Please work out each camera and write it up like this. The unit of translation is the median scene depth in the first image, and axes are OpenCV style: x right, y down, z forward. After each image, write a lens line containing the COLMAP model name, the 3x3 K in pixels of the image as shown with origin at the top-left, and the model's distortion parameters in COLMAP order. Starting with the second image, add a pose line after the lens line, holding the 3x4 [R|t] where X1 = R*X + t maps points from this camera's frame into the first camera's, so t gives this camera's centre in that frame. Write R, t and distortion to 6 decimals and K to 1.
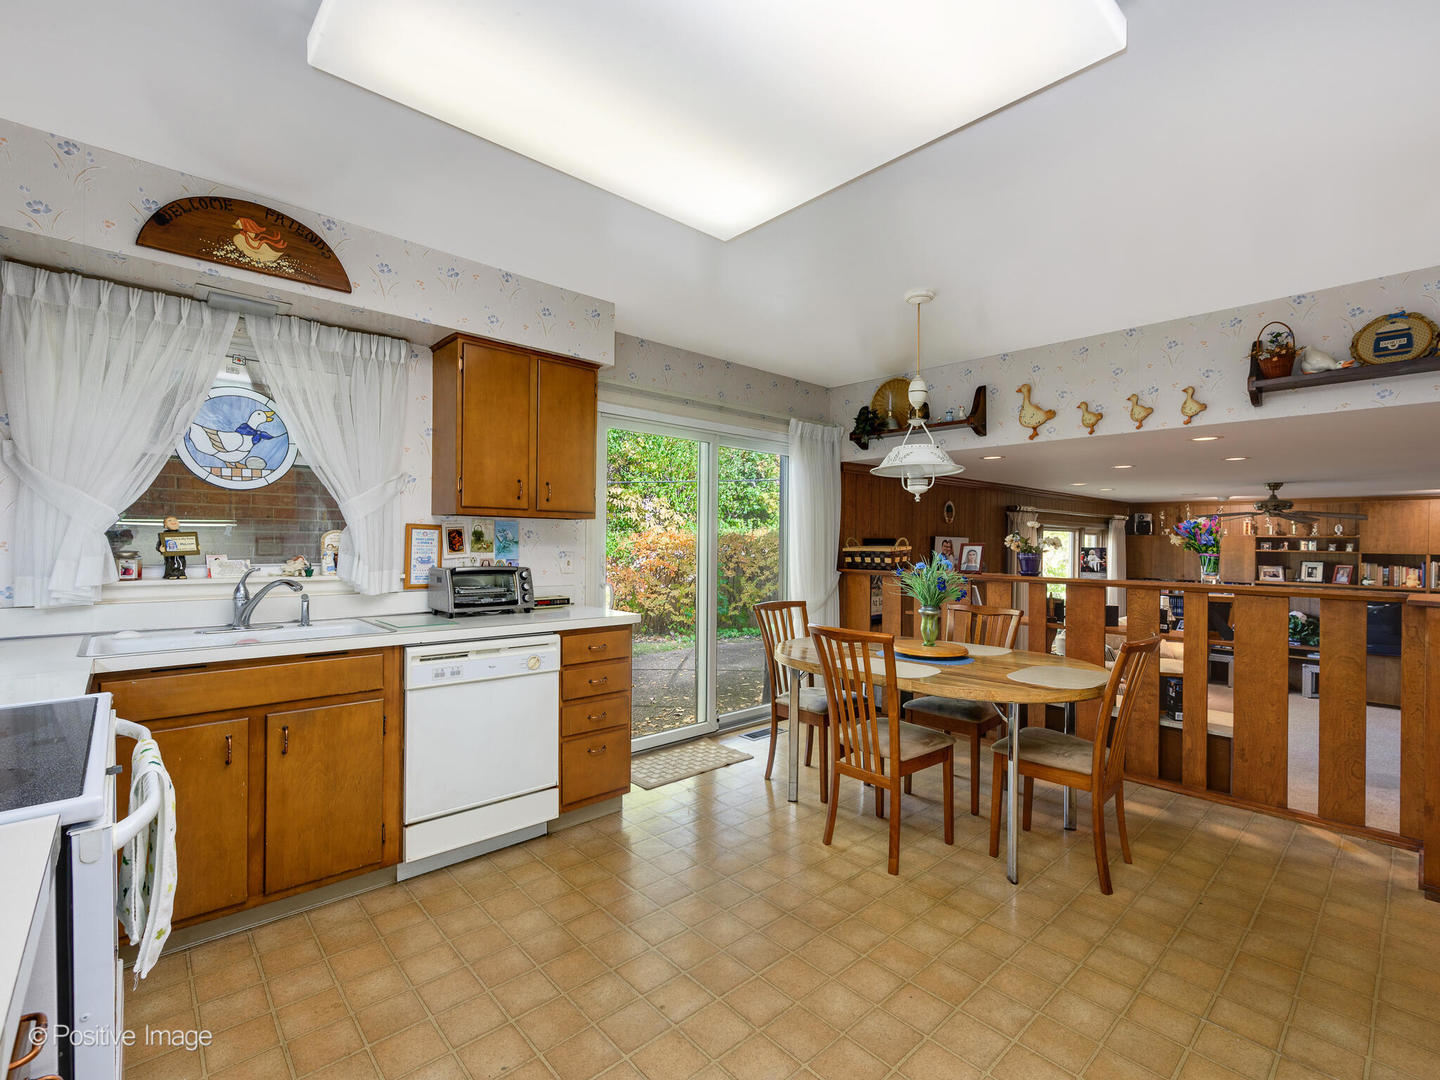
lens RADIAL K [[640.3, 0, 725.6], [0, 640.3, 545.9], [0, 0, 1]] dist [0.000257, 0.000423]
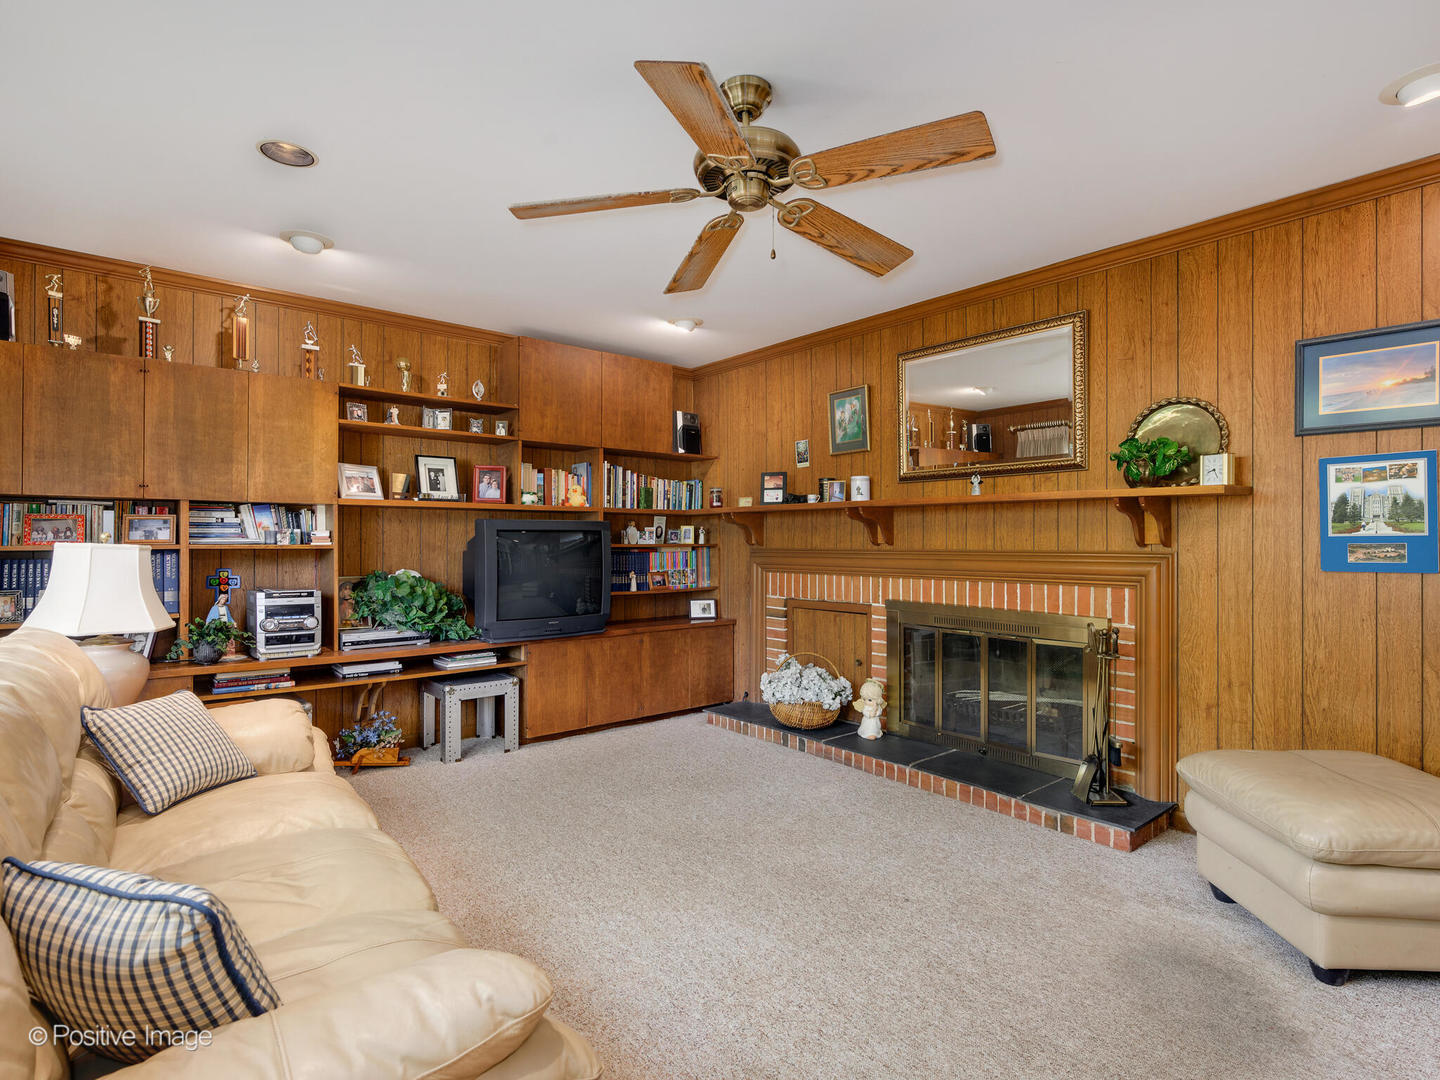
lens RADIAL K [[702.9, 0, 637.2], [0, 702.9, 538.8], [0, 0, 1]] dist [-0.000498, -0.000234]
pose [[0.023550, 0.000039, 0.999723, 2.164318], [0.006376, 0.999980, -0.000189, 0.430605], [-0.999702, 0.006379, 0.023549, 4.342342]]
